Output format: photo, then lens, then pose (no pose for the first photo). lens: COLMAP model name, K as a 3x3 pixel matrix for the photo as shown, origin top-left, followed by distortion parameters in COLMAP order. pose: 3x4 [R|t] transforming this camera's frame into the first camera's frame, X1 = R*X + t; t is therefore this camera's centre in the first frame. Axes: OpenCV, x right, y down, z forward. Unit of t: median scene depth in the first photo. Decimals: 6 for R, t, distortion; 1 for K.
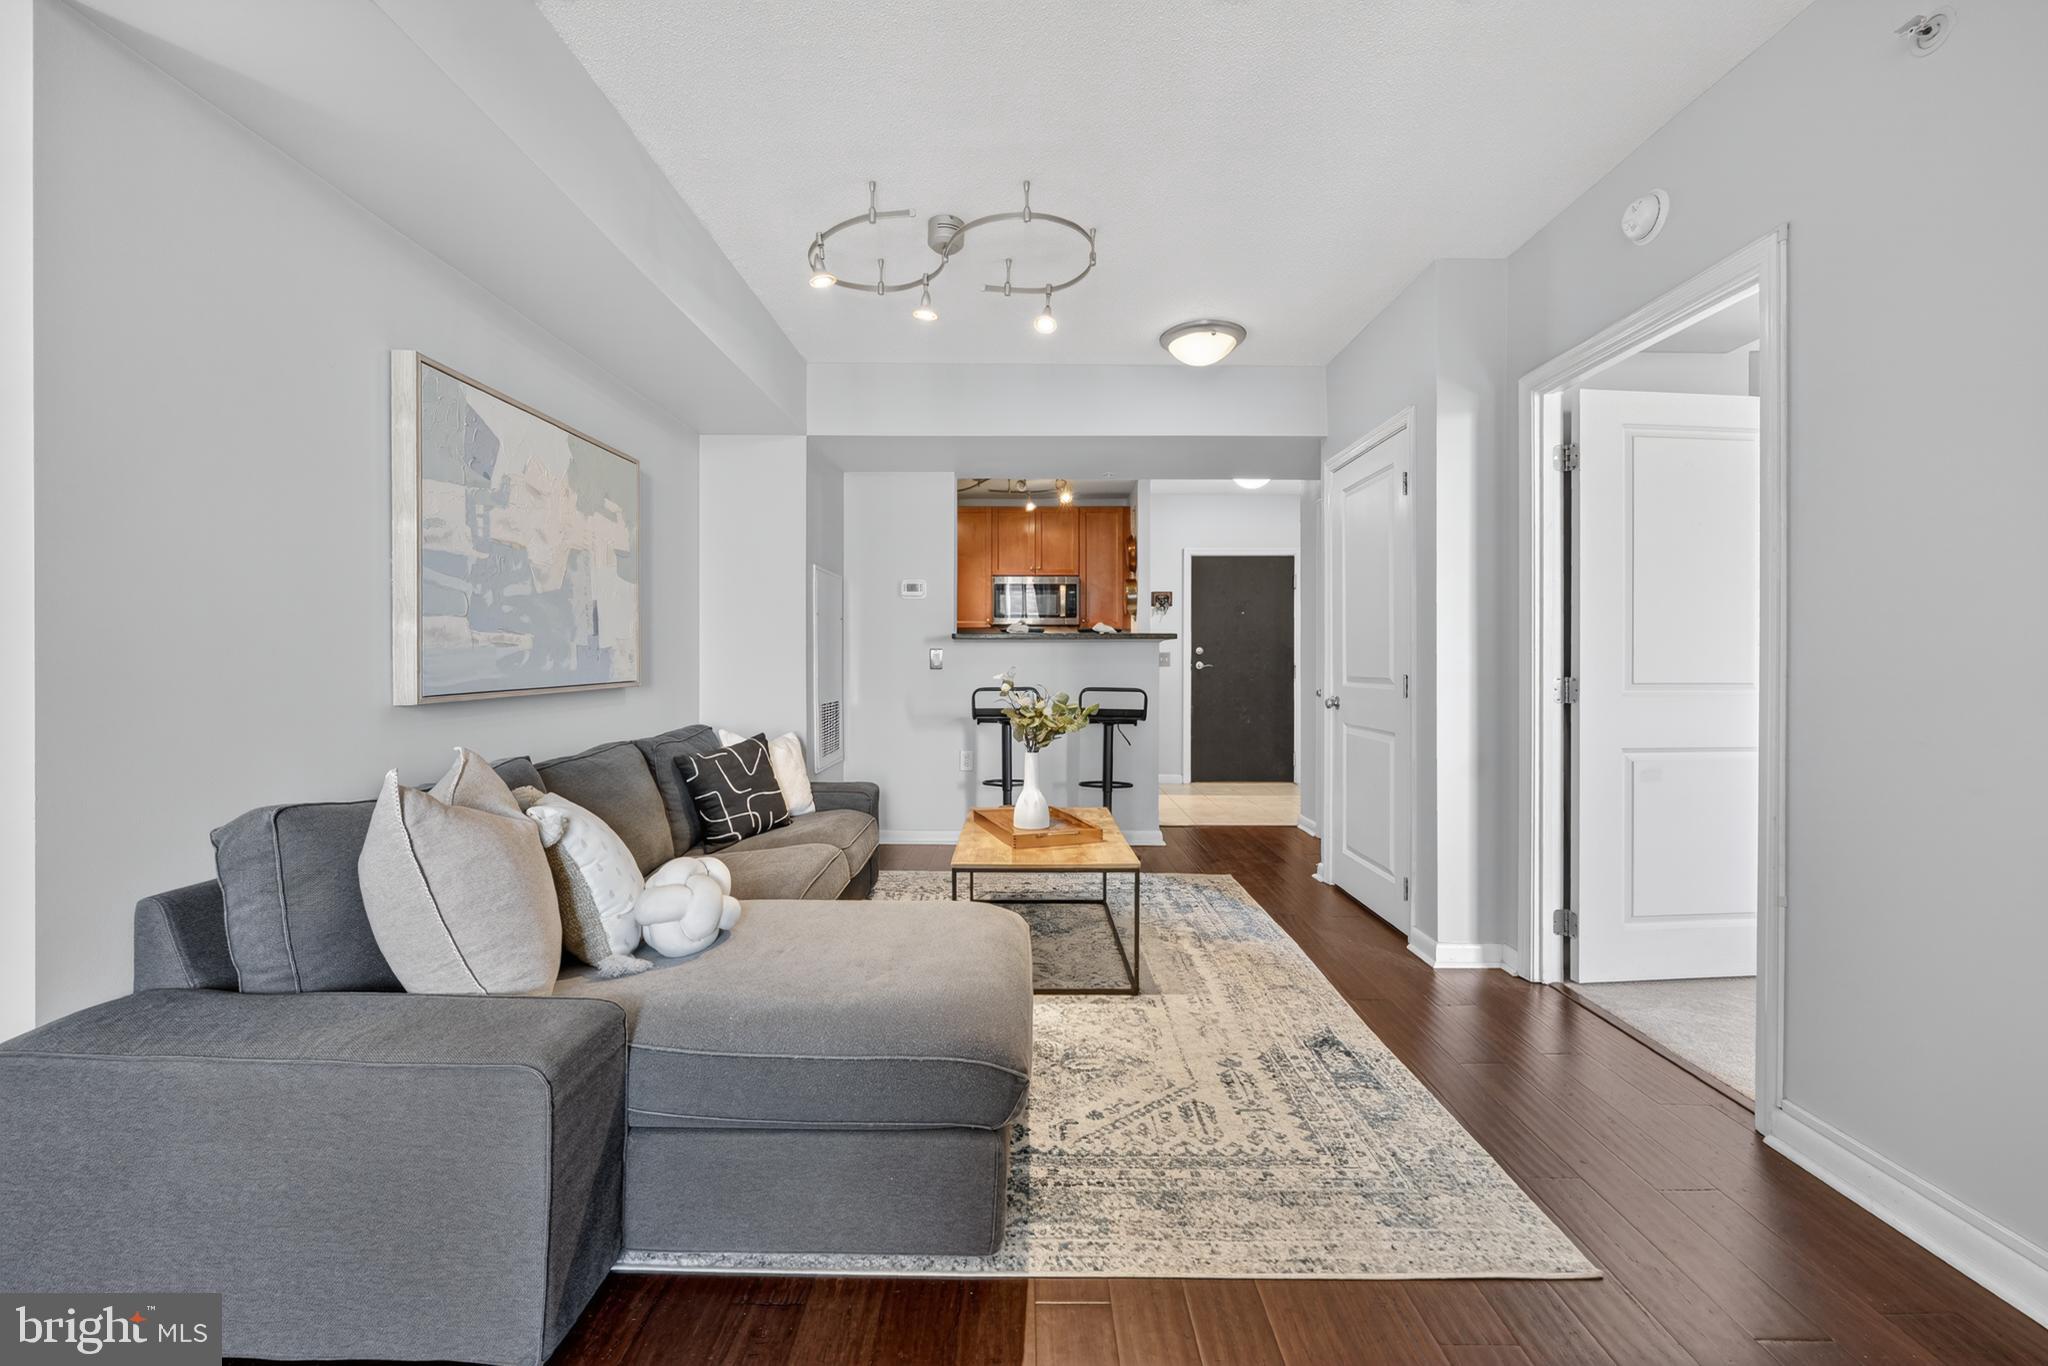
lens RADIAL K [[822.9, 0, 1020.3], [0, 822.9, 660.5], [0, 0, 1]] dist [-0.007687, 0.000343]
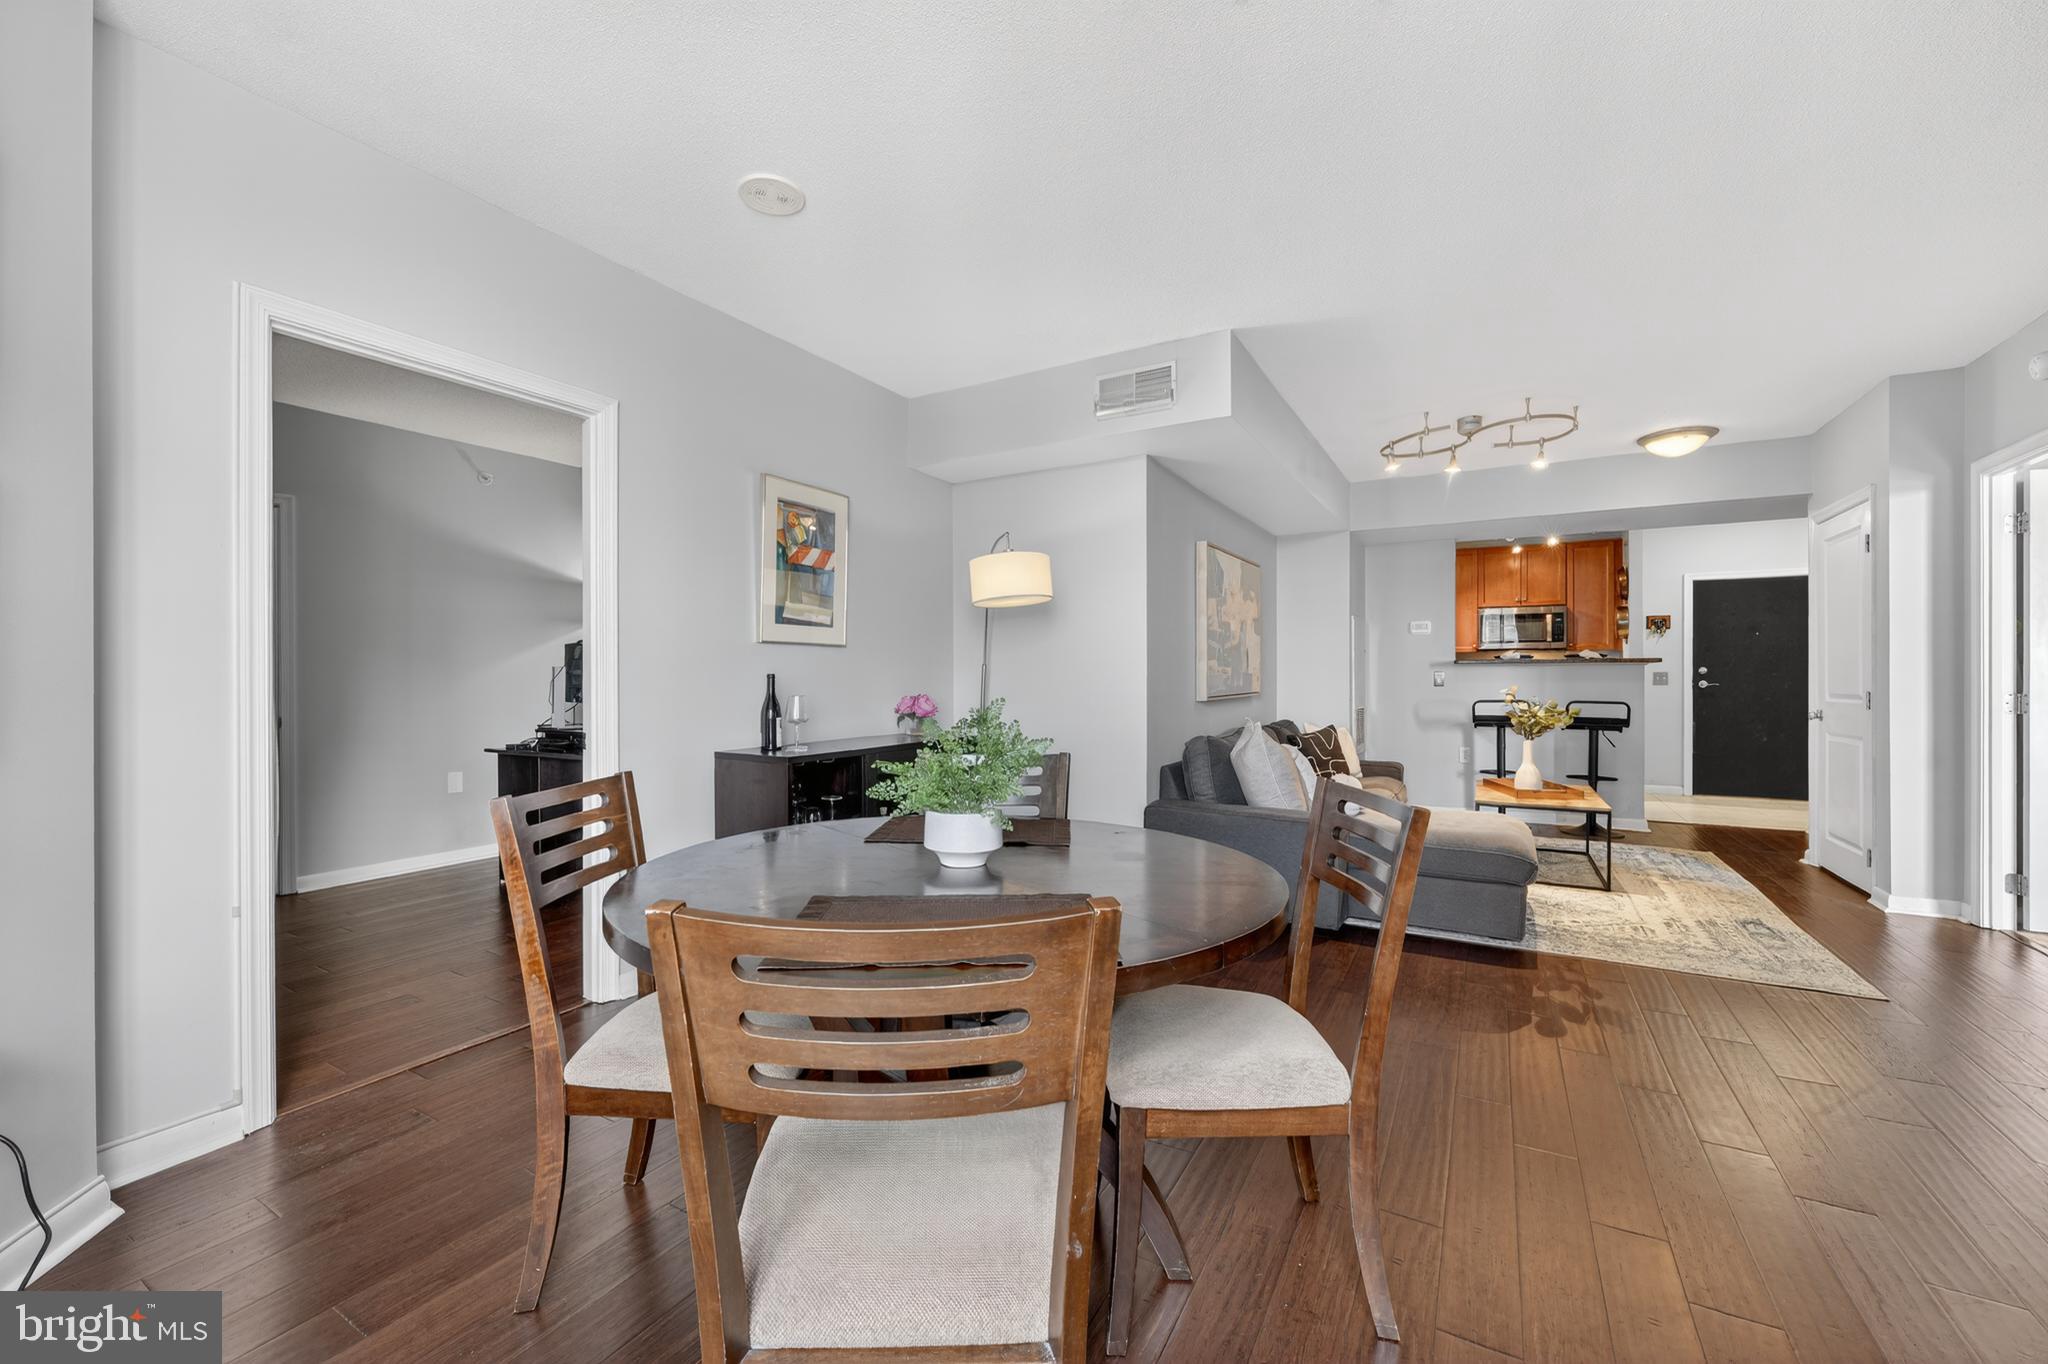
lens RADIAL K [[819.7, 0, 1021.7], [0, 819.7, 678.6], [0, 0, 1]] dist [0.000135, 0.000100]
pose [[0.869709, -0.000694, -0.493564, -0.040944], [0.000640, 1.000000, -0.000279, -0.002900], [0.493564, -0.000074, 0.869709, -0.609657]]
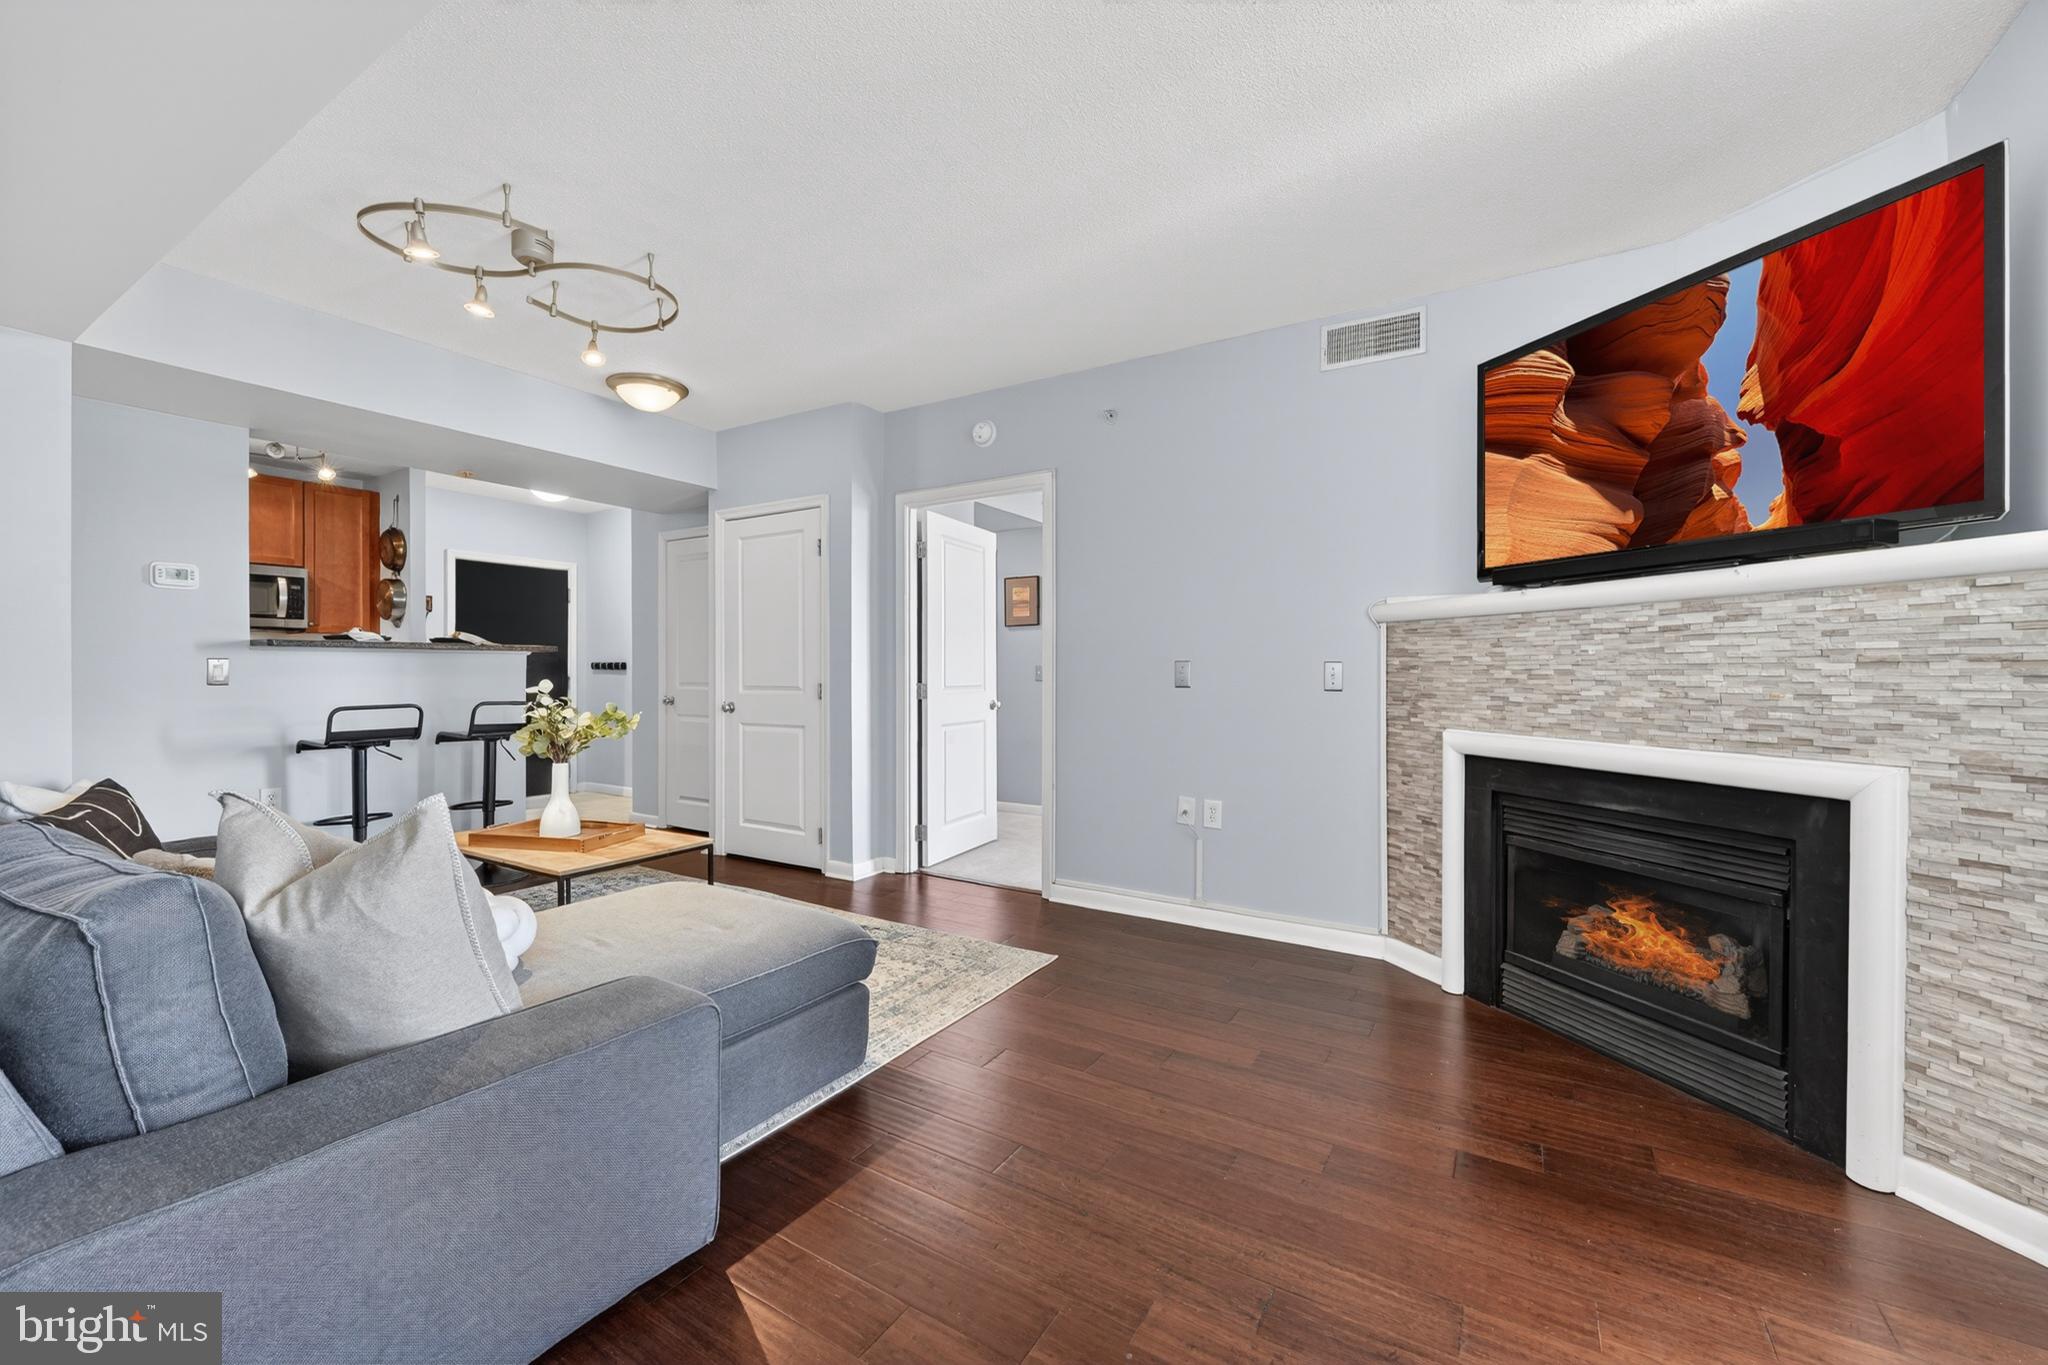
lens RADIAL K [[822.9, 0, 1020.3], [0, 822.9, 660.0], [0, 0, 1]] dist [-0.007687, 0.000343]
pose [[0.520090, 0.010600, 0.854046, -0.435046], [0.000573, 0.999918, -0.012760, -0.003374], [-0.854112, 0.007126, 0.520041, -0.020380]]
